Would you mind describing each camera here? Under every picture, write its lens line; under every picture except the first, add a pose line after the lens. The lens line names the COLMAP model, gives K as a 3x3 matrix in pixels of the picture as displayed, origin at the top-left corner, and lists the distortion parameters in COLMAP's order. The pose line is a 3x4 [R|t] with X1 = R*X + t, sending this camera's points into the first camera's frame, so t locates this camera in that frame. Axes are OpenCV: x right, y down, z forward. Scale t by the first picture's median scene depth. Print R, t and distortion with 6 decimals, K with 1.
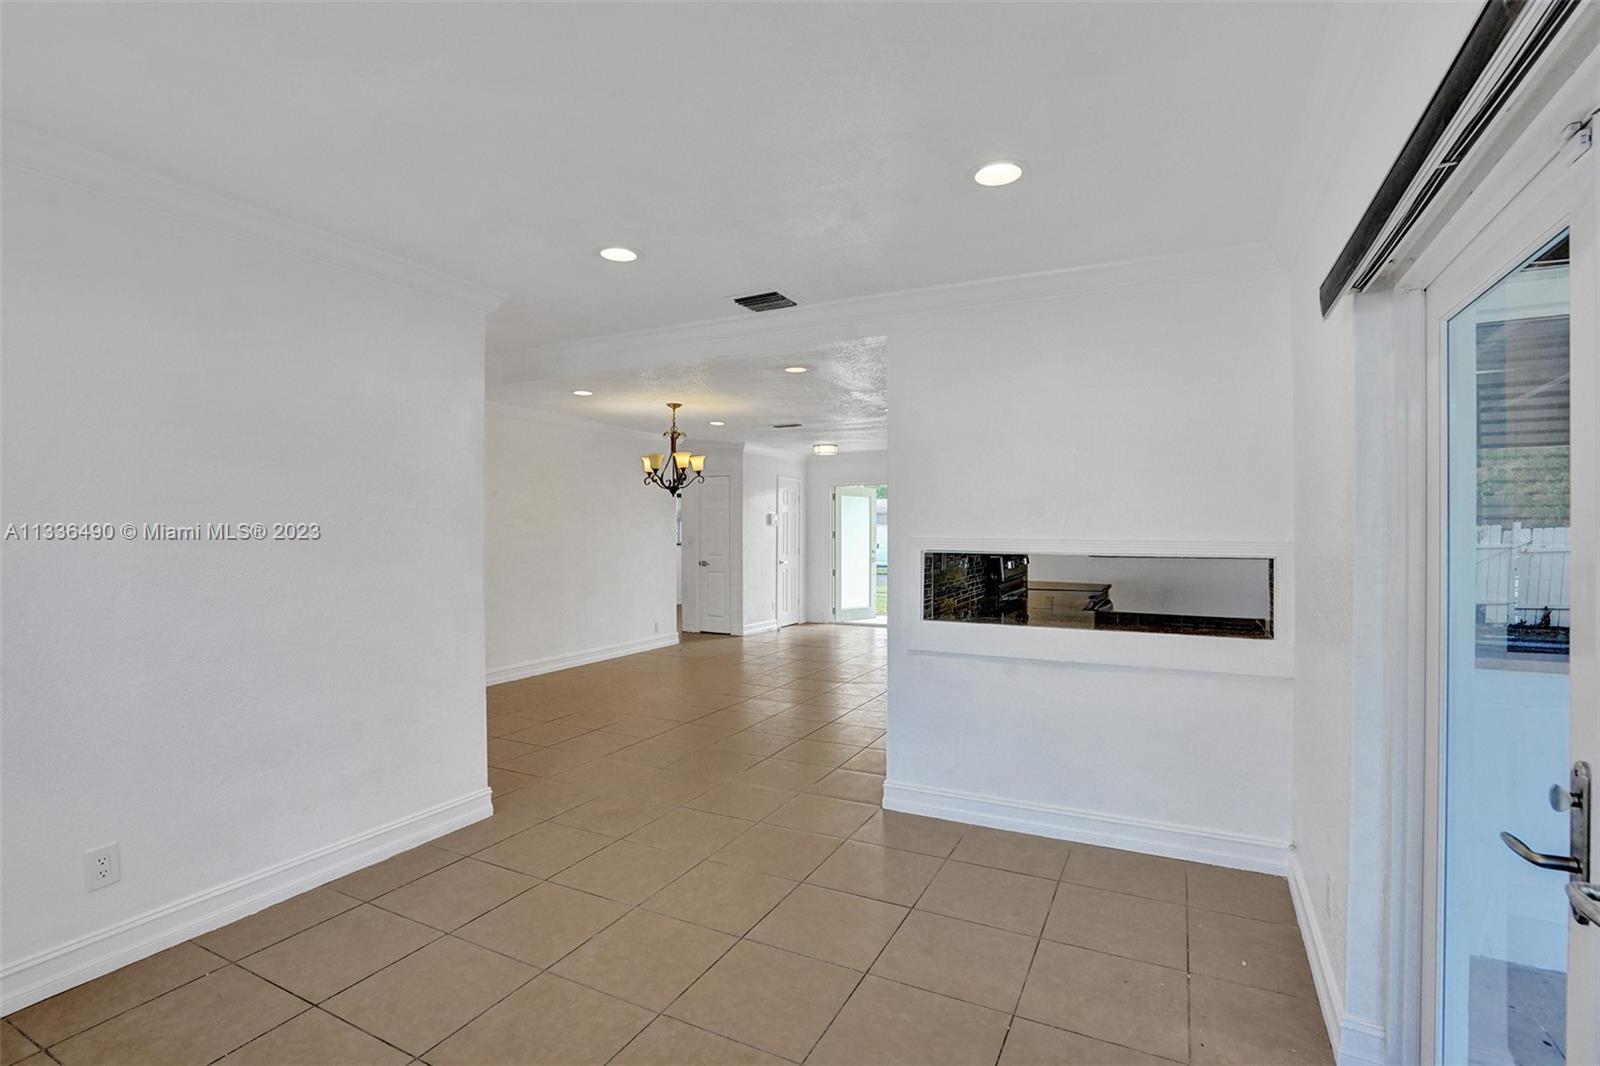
lens RADIAL K [[765.1, 0, 792.4], [0, 765.1, 532.4], [0, 0, 1]] dist [-0.056583, 0.025220]
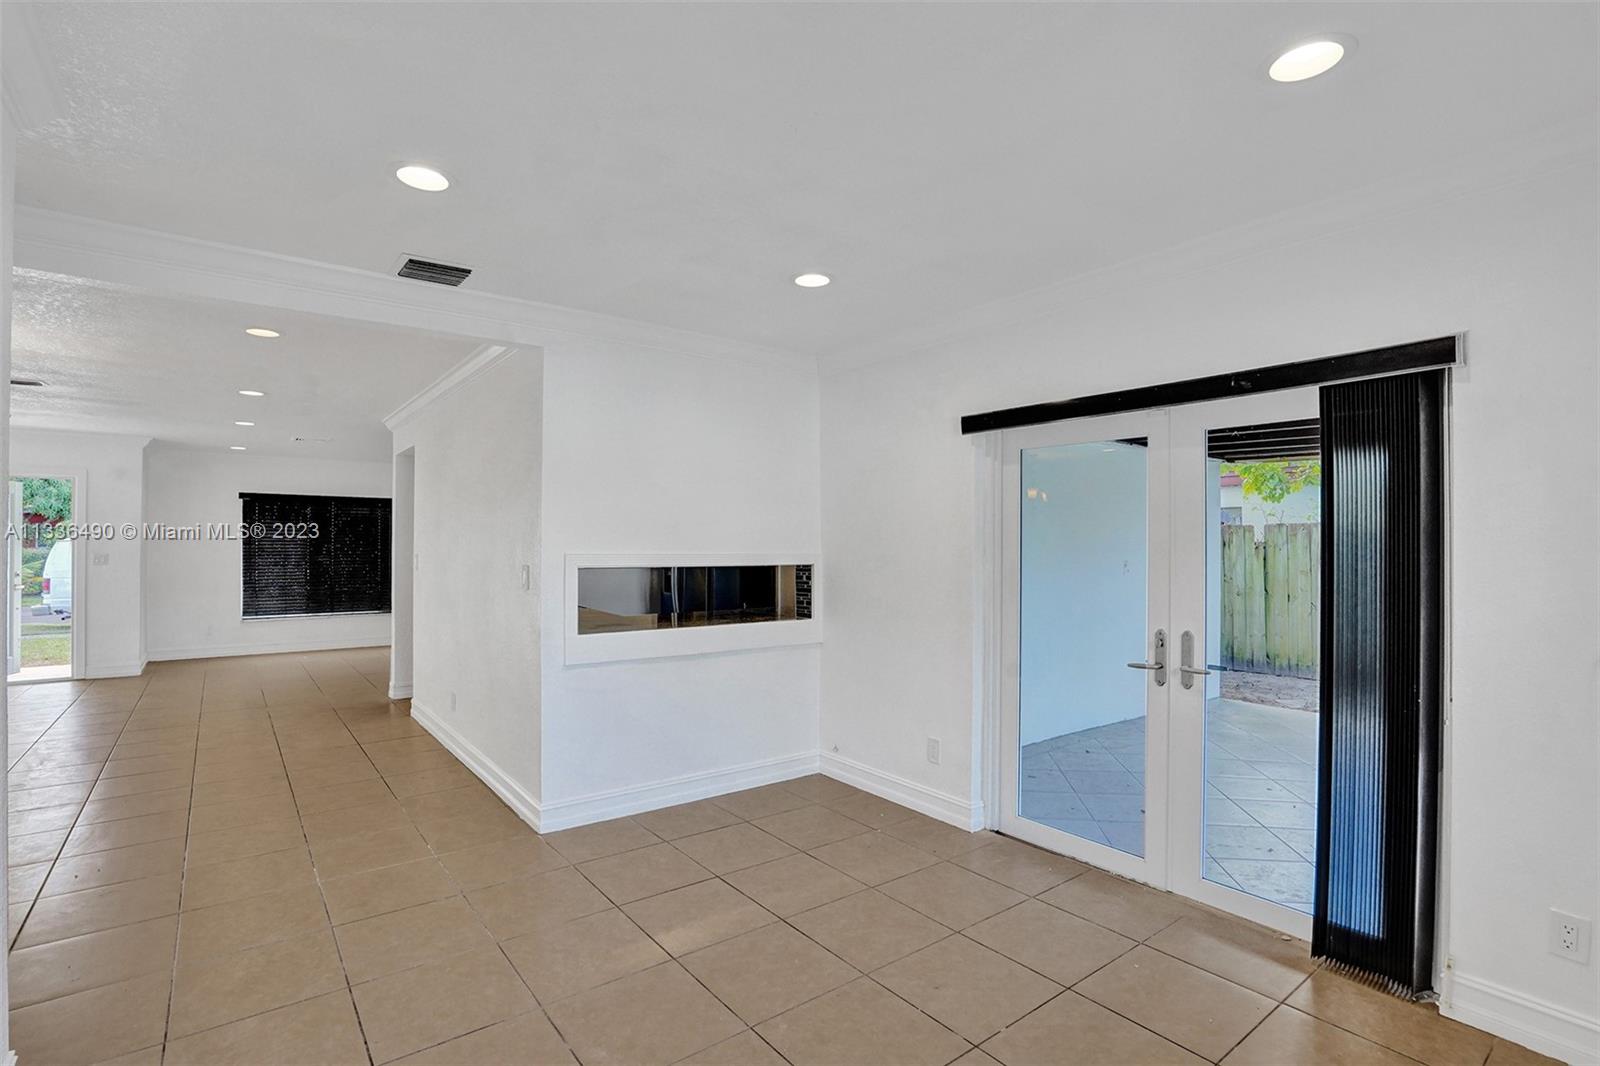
lens RADIAL K [[765.1, 0, 792.4], [0, 765.1, 532.4], [0, 0, 1]] dist [-0.056583, 0.025220]
pose [[0.420511, 0.014294, 0.907175, -0.767311], [-0.000085, 0.999877, -0.015715, -0.006825], [-0.907288, 0.006531, 0.420460, 0.375228]]
